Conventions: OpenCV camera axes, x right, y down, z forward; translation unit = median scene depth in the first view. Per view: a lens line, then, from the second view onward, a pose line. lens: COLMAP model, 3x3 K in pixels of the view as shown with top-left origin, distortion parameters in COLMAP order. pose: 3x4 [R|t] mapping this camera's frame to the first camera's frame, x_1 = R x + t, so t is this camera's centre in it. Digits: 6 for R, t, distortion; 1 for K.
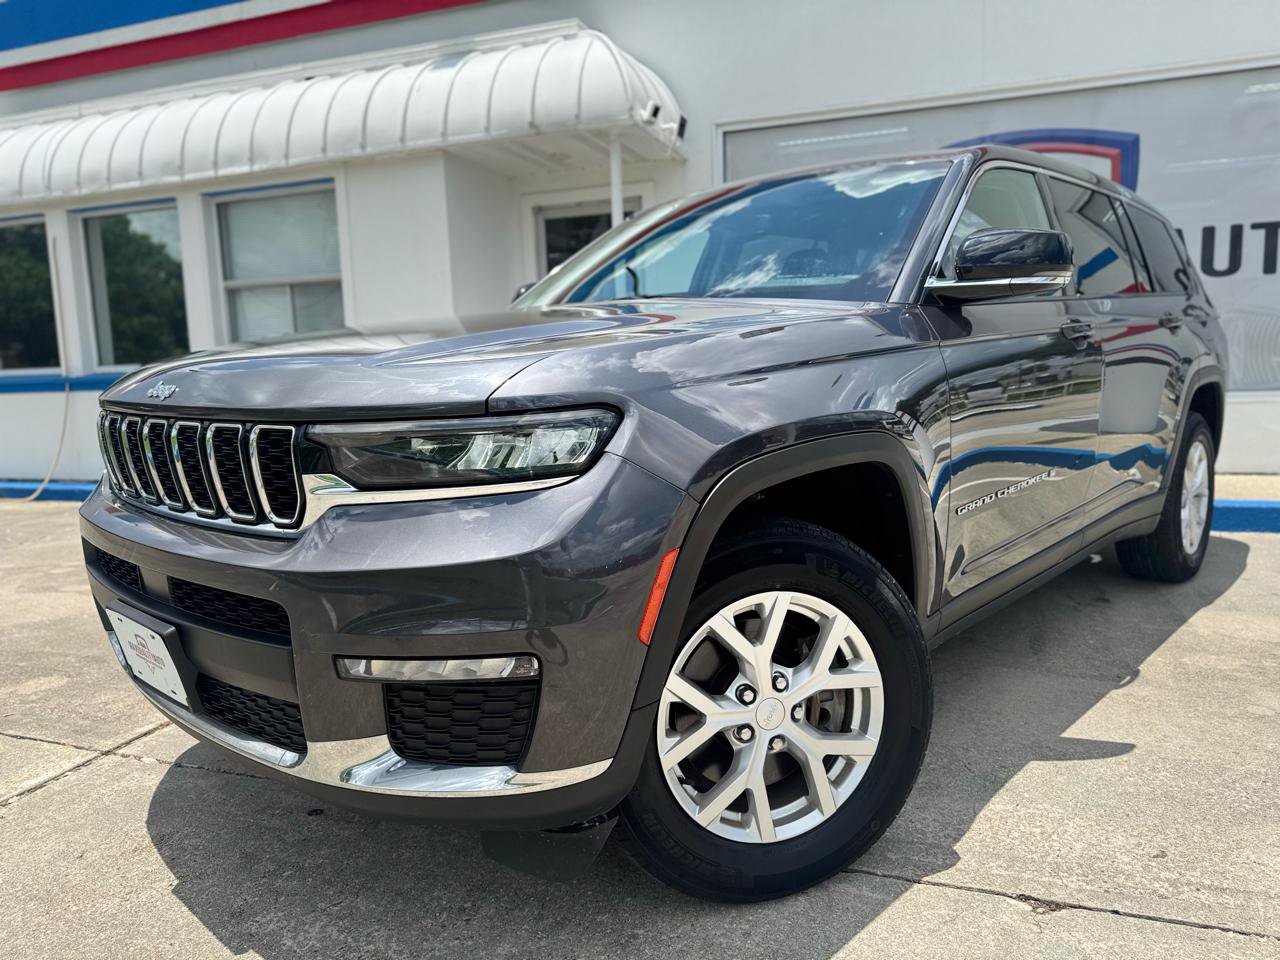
lens RADIAL K [[911.5, 0, 637.6], [0, 911.5, 480.7], [0, 0, 1]] dist [0.004496, -0.007995]
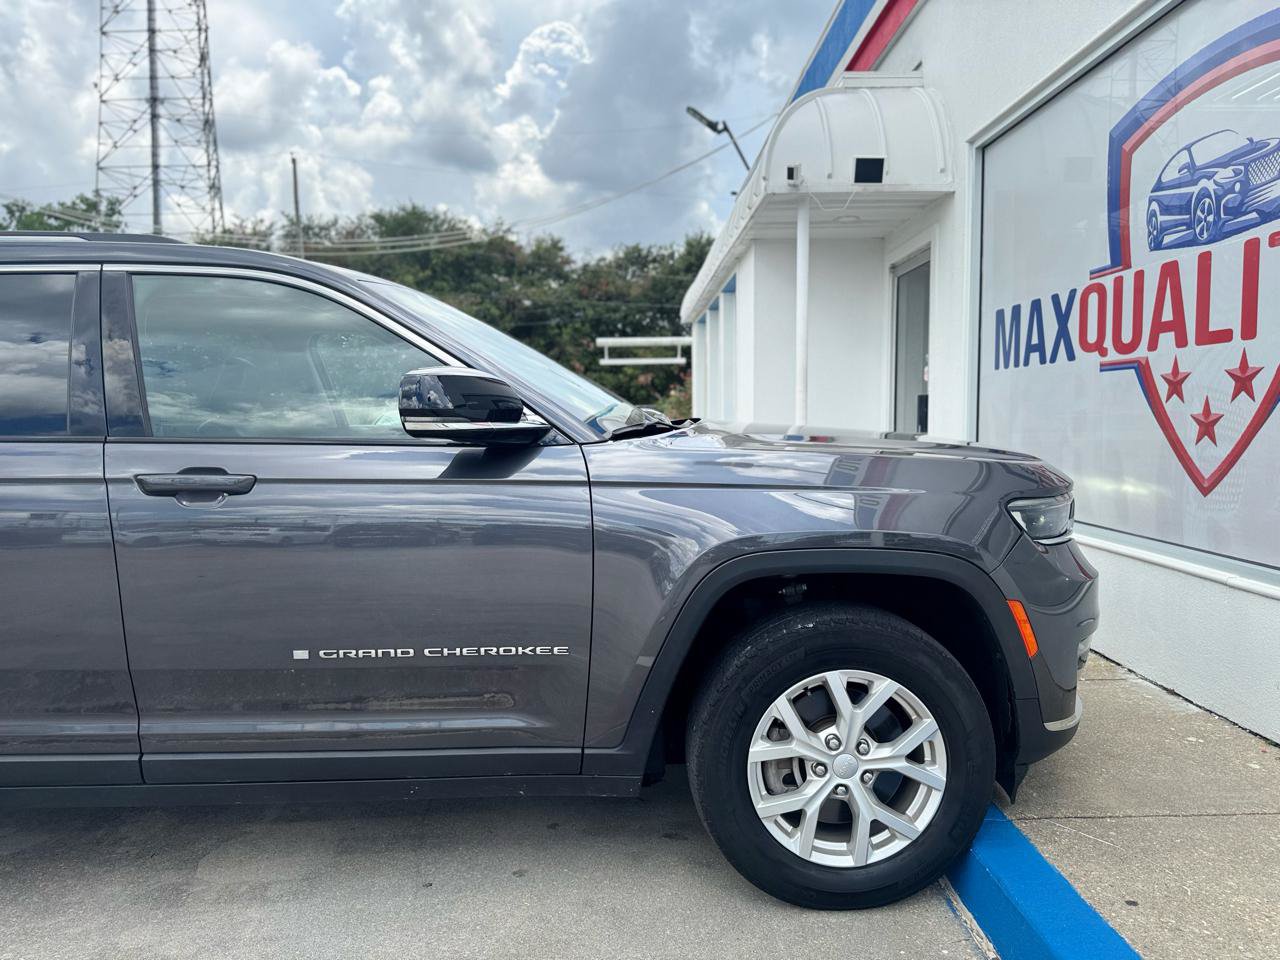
lens RADIAL K [[927.9, 0, 640.0], [0, 927.9, 480.0], [0, 0, 1]] dist [0.001925, 0.000664]
pose [[0.361384, 0.090966, -0.927969, 1.858813], [-0.119759, 0.991515, 0.050557, -0.288591], [0.924694, 0.092862, 0.369212, 1.212046]]
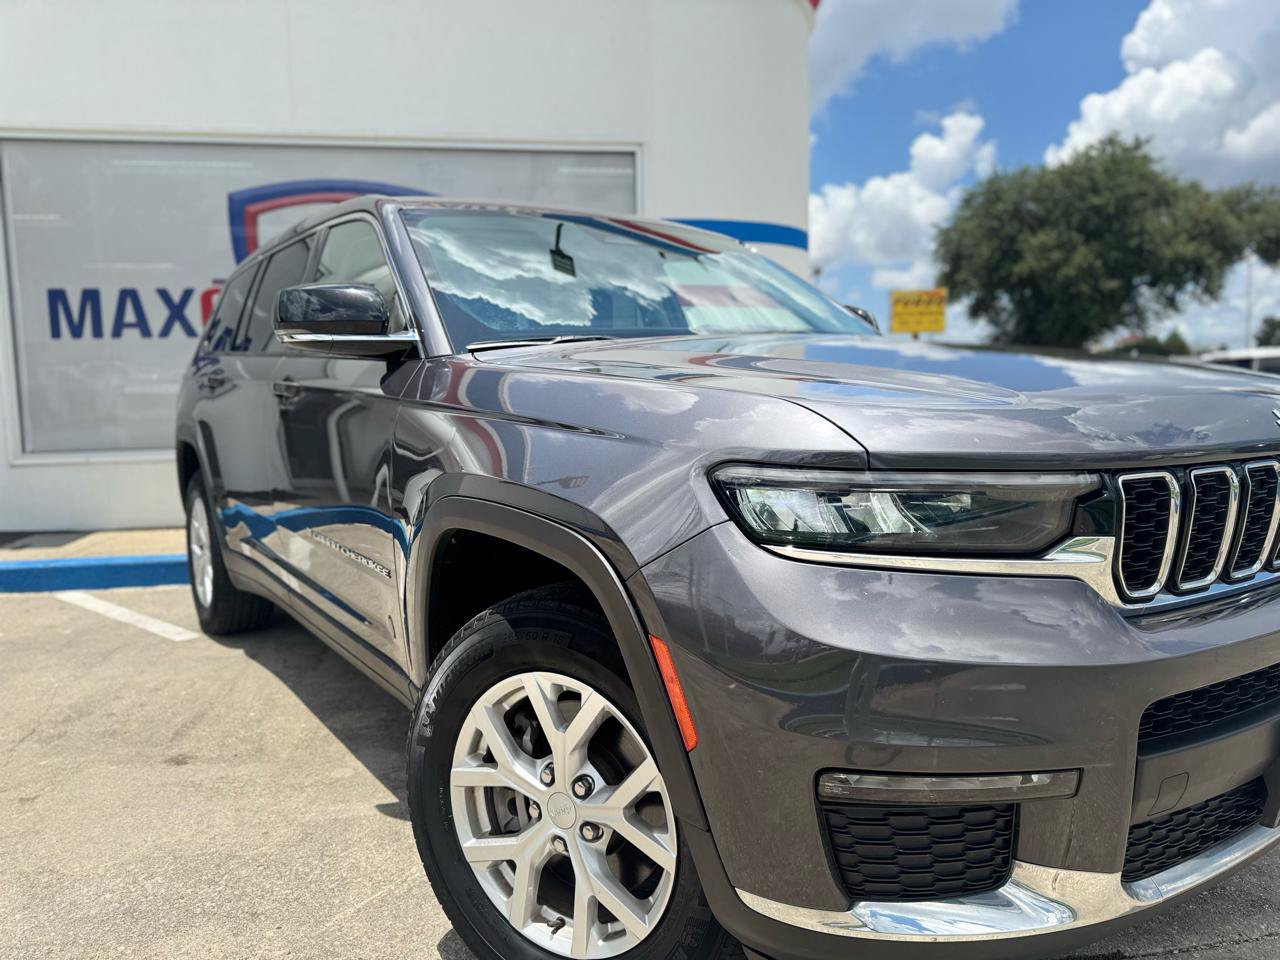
lens RADIAL K [[914.6, 0, 640.7], [0, 914.6, 485.7], [0, 0, 1]] dist [-0.003792, 0.005610]
pose [[0.870073, -0.038085, 0.491449, 0.472525], [0.055240, 0.998264, -0.020438, -0.021873], [-0.489818, 0.044931, 0.870666, -0.045367]]
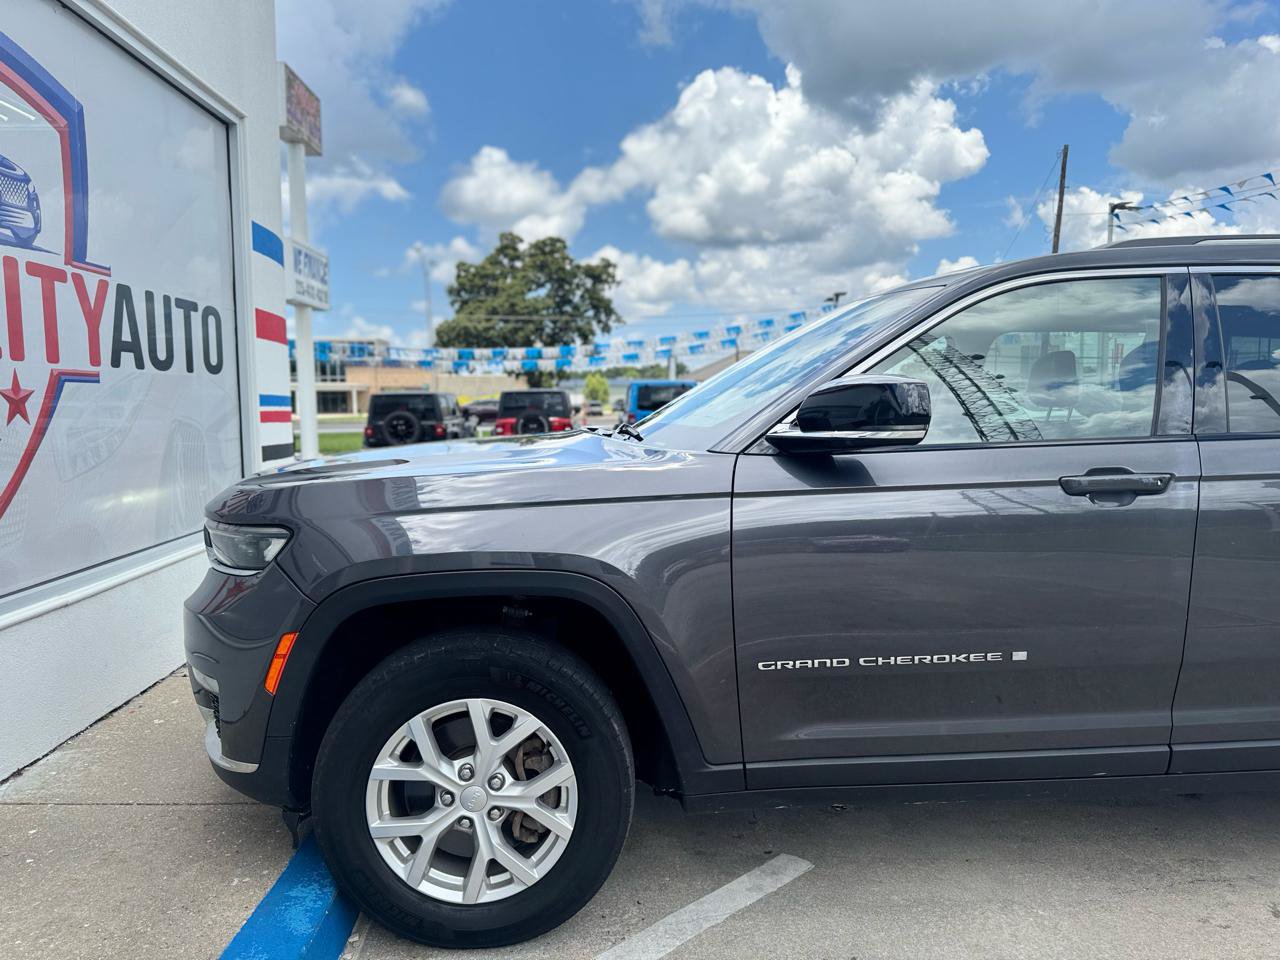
lens RADIAL K [[914.6, 0, 640.7], [0, 914.6, 485.7], [0, 0, 1]] dist [-0.003792, 0.005610]
pose [[-0.388634, -0.047409, 0.920172, -0.247949], [0.137035, 0.984595, 0.108605, -0.361142], [-0.911145, 0.168303, -0.376150, 2.067413]]
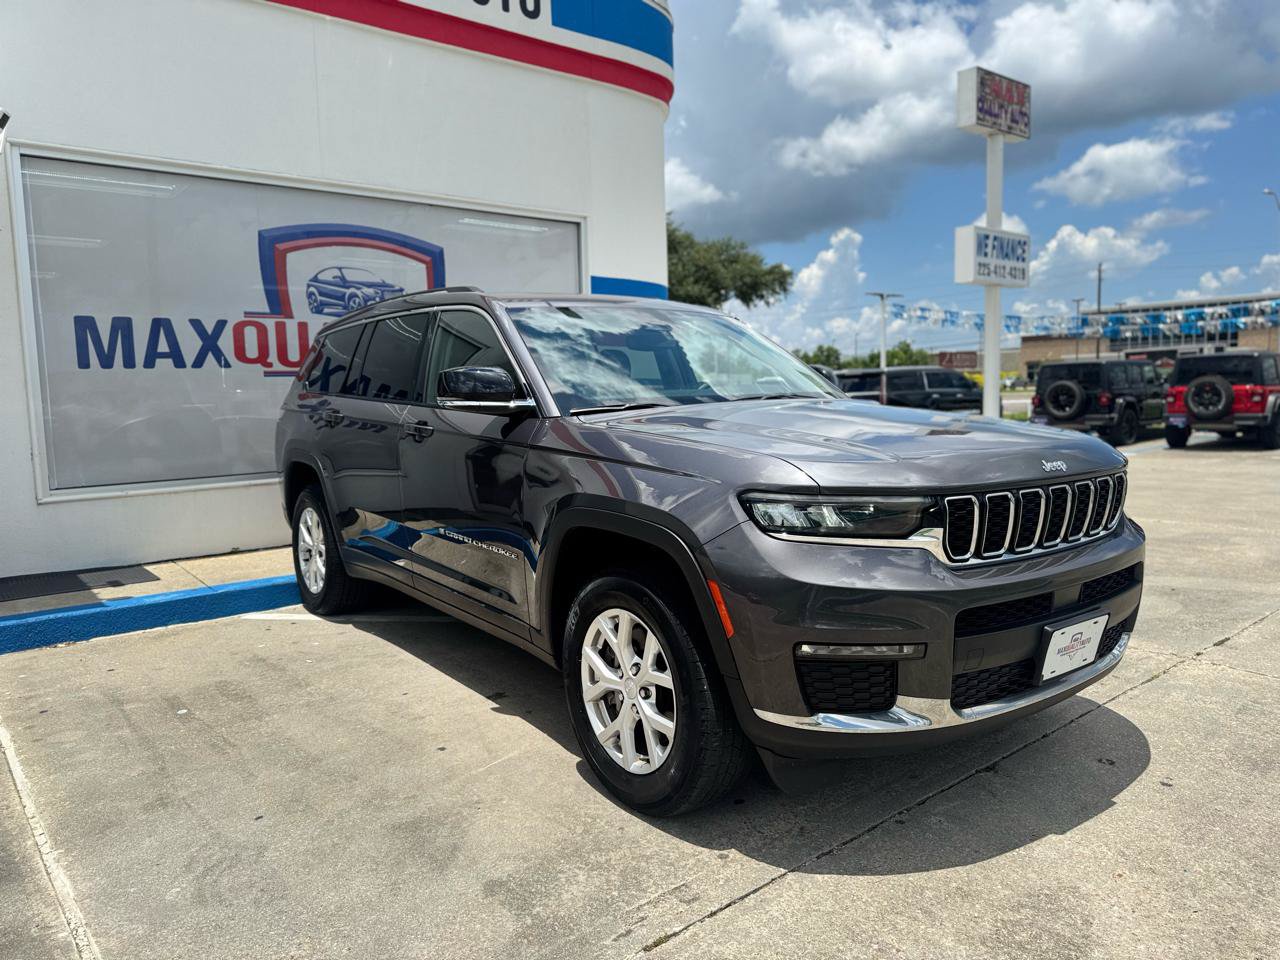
lens RADIAL K [[906.2, 0, 644.5], [0, 906.2, 475.7], [0, 0, 1]] dist [0.039892, -0.055013]
pose [[0.498150, -0.062605, 0.864828, -0.857123], [0.119781, 0.992796, 0.002873, -0.105139], [-0.858778, 0.102159, 0.502060, 0.412006]]
